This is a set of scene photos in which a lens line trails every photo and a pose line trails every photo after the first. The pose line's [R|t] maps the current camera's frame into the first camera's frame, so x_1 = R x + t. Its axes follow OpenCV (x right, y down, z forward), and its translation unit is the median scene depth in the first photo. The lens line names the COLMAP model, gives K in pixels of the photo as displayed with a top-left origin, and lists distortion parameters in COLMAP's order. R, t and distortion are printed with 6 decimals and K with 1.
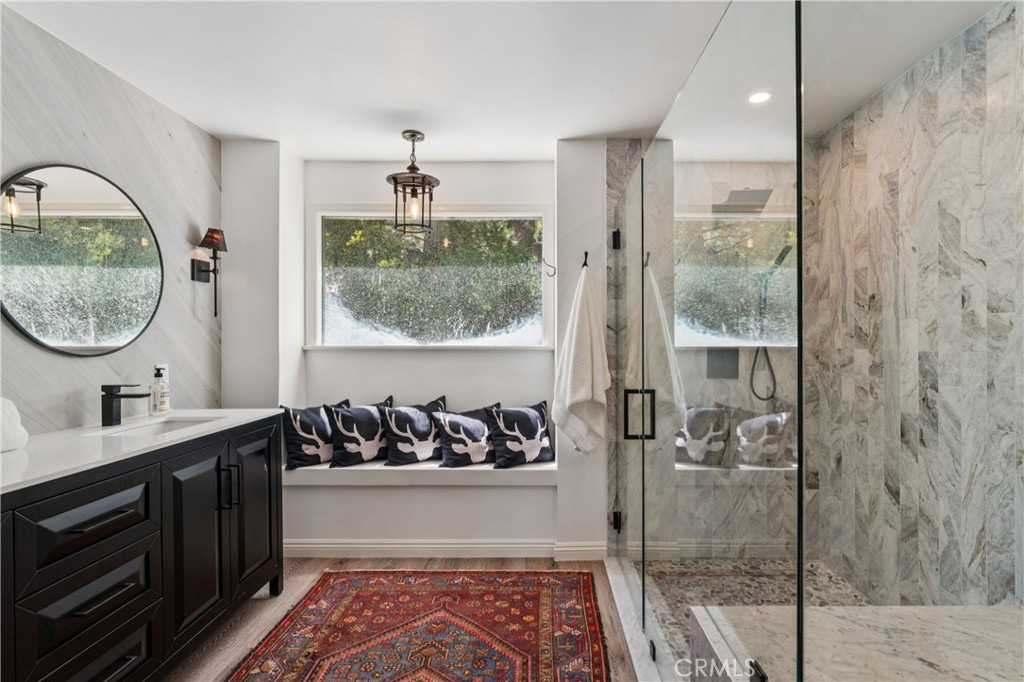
lens RADIAL K [[471.2, 0, 517.1], [0, 471.2, 341.6], [0, 0, 1]] dist [0.002560, -0.000500]
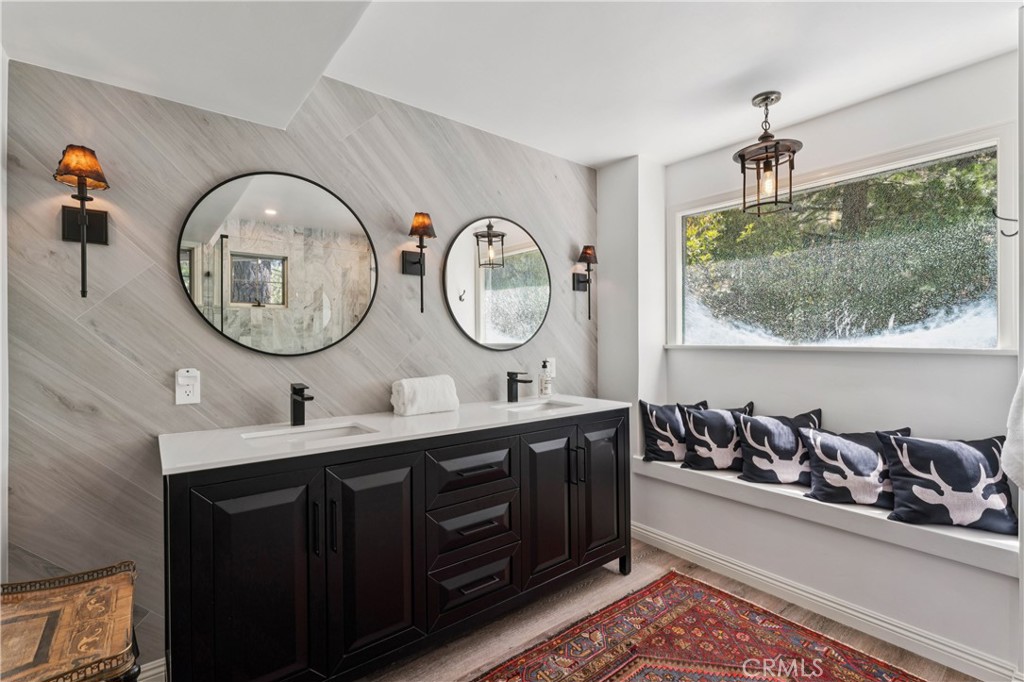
lens RADIAL K [[448.1, 0, 511.6], [0, 448.1, 342.1], [0, 0, 1]] dist [-0.001033, 0.000554]
pose [[0.652191, 0.005740, -0.758033, 0.090027], [-0.004102, 0.999983, 0.004043, 0.000346], [0.758043, 0.000473, 0.652204, 0.119810]]
